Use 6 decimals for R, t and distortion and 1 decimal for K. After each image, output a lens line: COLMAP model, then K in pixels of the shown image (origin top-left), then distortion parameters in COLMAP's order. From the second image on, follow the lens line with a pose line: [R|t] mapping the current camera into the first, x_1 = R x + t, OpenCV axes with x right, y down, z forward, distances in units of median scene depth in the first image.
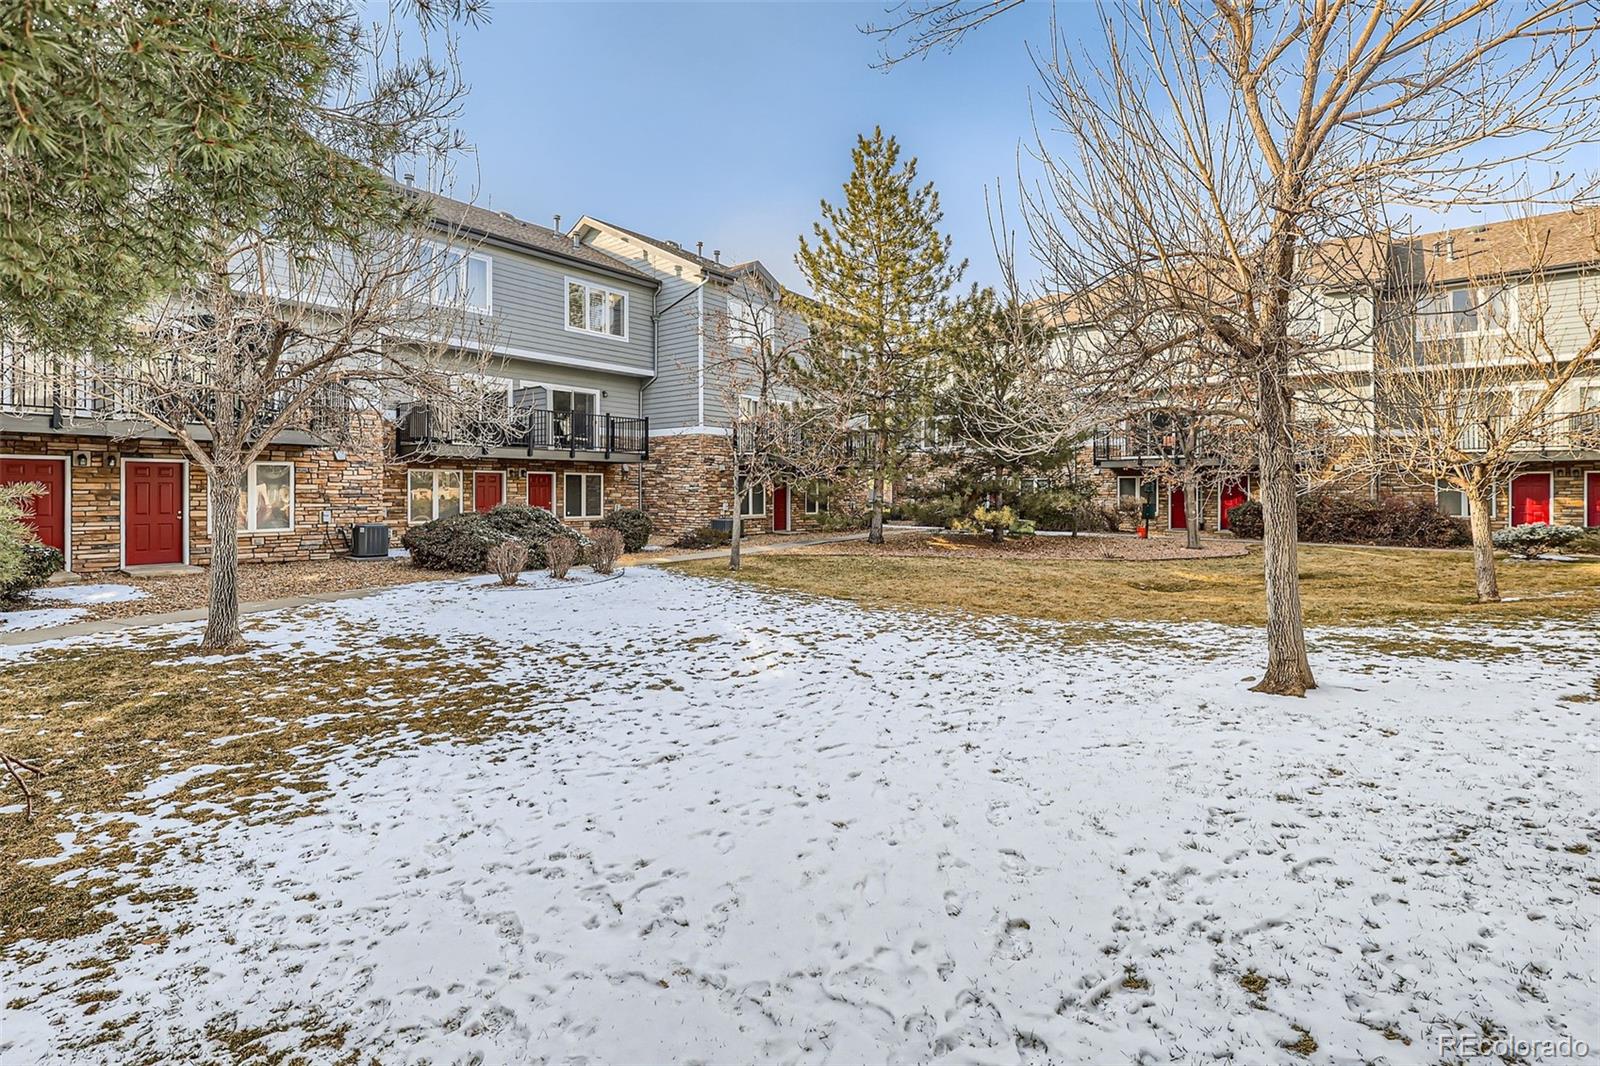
lens RADIAL K [[735.5, 0, 805.3], [0, 735.5, 520.9], [0, 0, 1]] dist [0.005313, -0.001266]
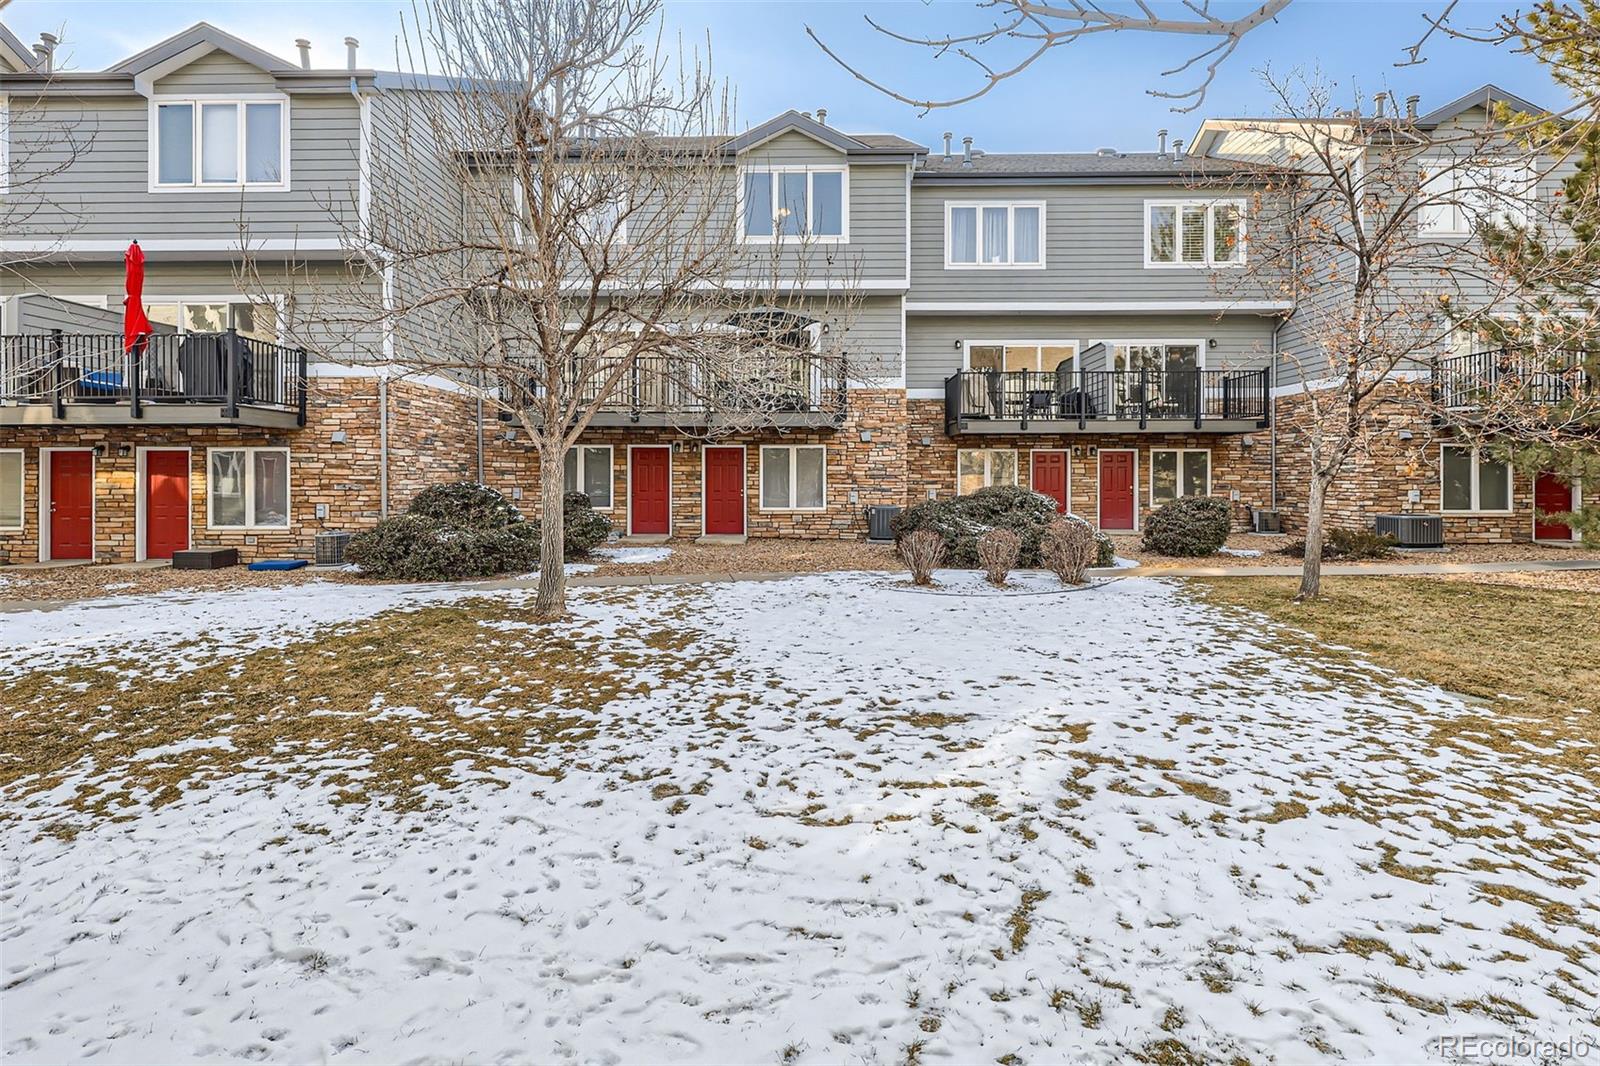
lens RADIAL K [[770.0, 0, 791.3], [0, 770.0, 489.6], [0, 0, 1]] dist [0.004590, -0.000366]
pose [[0.614258, 0.011110, -0.789027, 0.127339], [-0.030596, 0.999484, -0.009745, -0.003295], [0.788512, 0.030127, 0.614282, 0.267342]]
